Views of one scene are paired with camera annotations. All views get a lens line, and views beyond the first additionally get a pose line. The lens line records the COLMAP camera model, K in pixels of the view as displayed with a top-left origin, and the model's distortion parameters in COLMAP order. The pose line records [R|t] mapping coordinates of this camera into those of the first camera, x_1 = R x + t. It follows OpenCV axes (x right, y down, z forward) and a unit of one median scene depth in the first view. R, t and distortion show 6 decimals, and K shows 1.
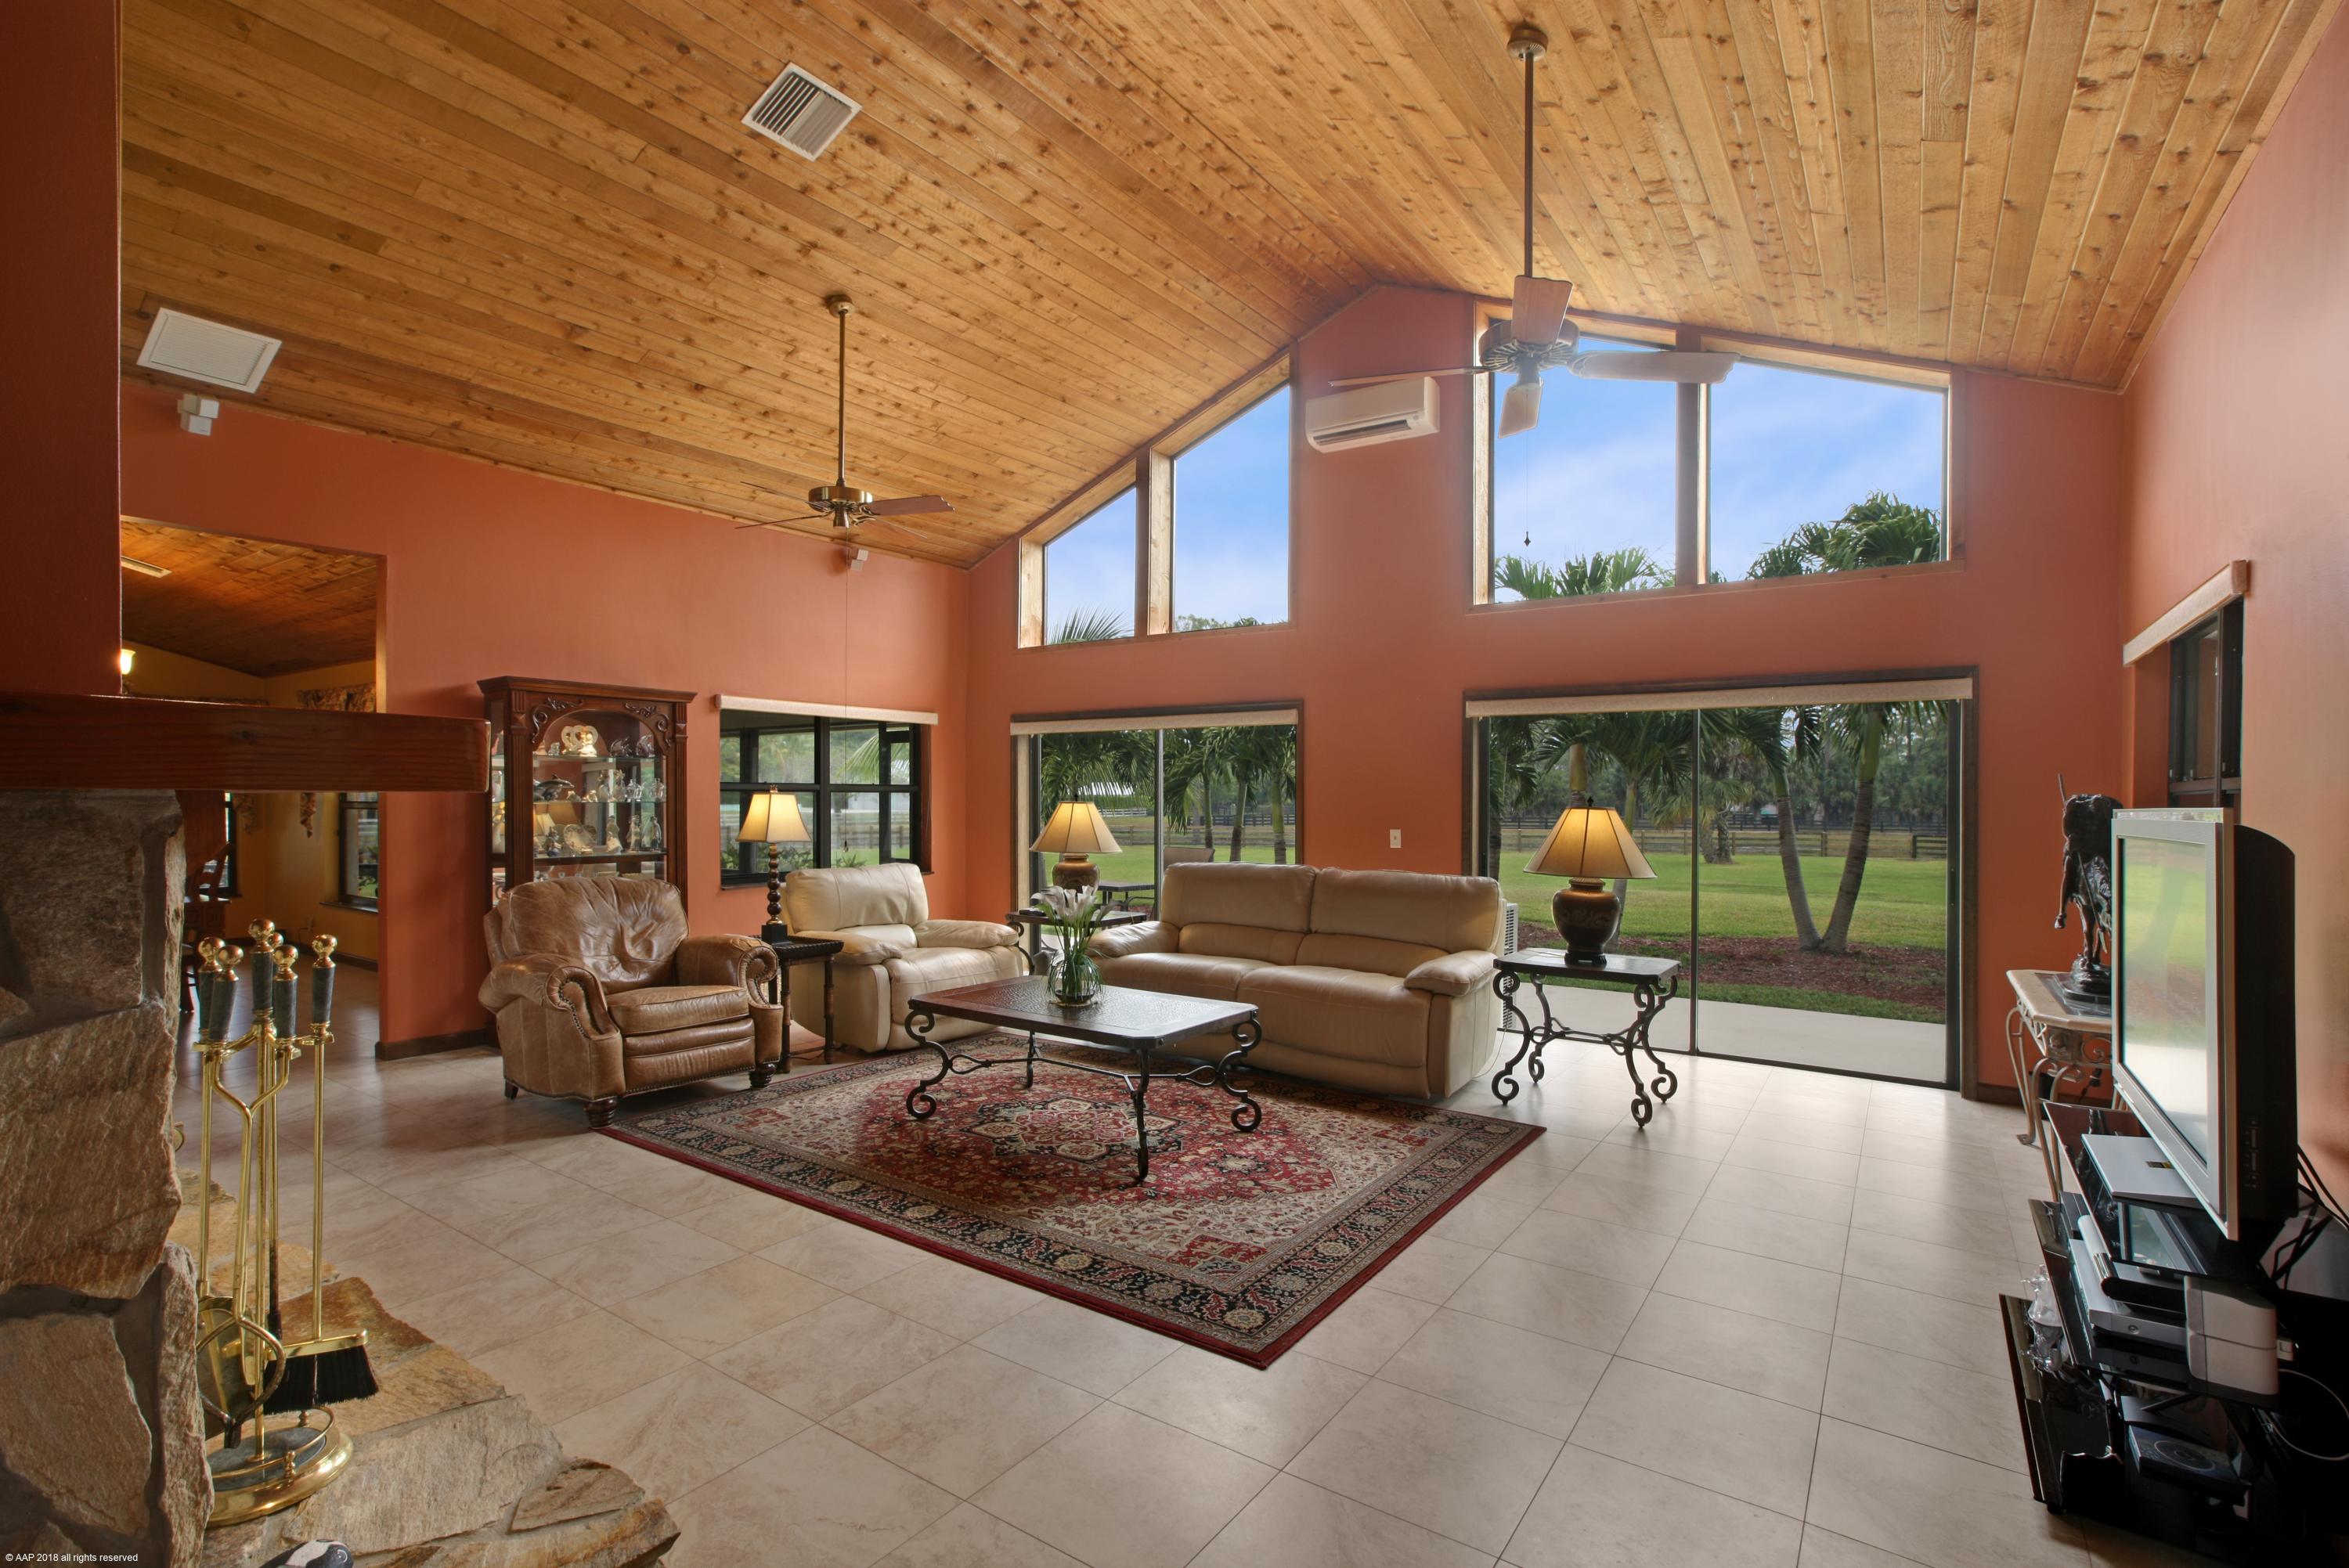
lens RADIAL K [[1070.2, 0, 1188.5], [0, 1070.2, 797.8], [0, 0, 1]] dist [-0.025196, 0.000215]
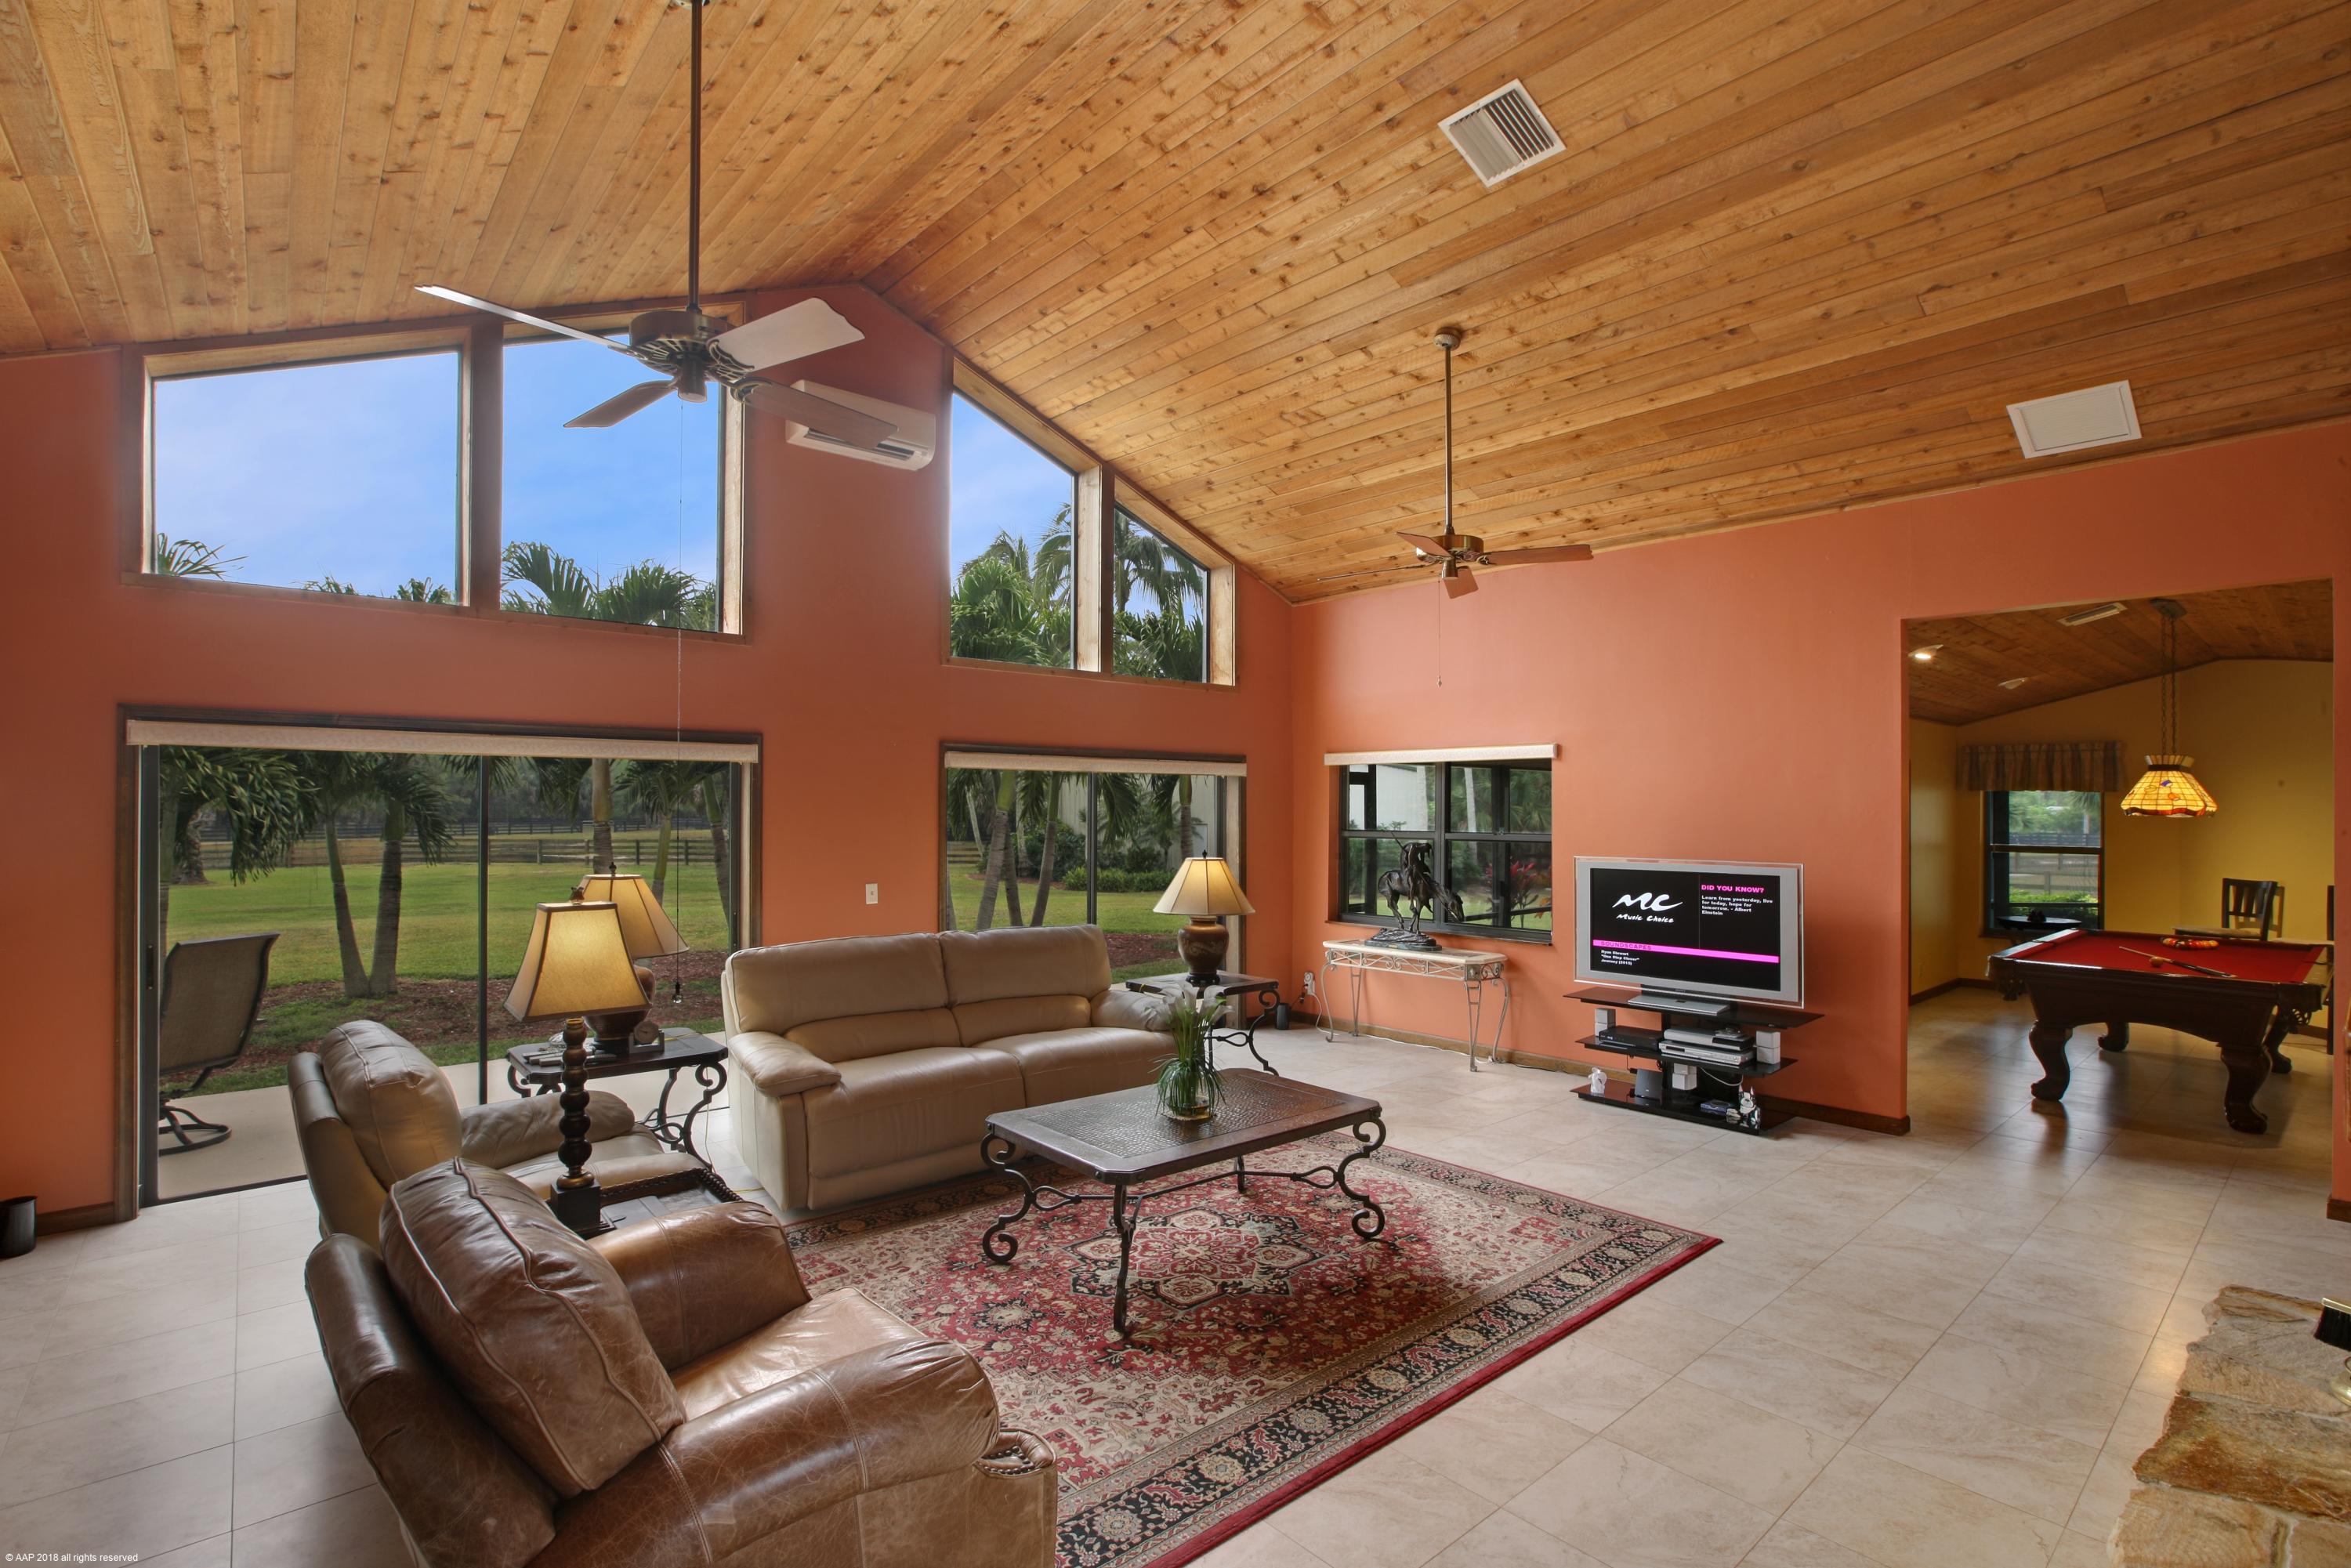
lens RADIAL K [[1071.2, 0, 1189.6], [0, 1071.2, 797.8], [0, 0, 1]] dist [-0.025196, 0.000215]
pose [[0.263305, 0.015602, 0.964587, -1.053347], [-0.000404, 0.999871, -0.016062, -0.047708], [-0.964713, 0.003839, 0.263277, 0.874935]]
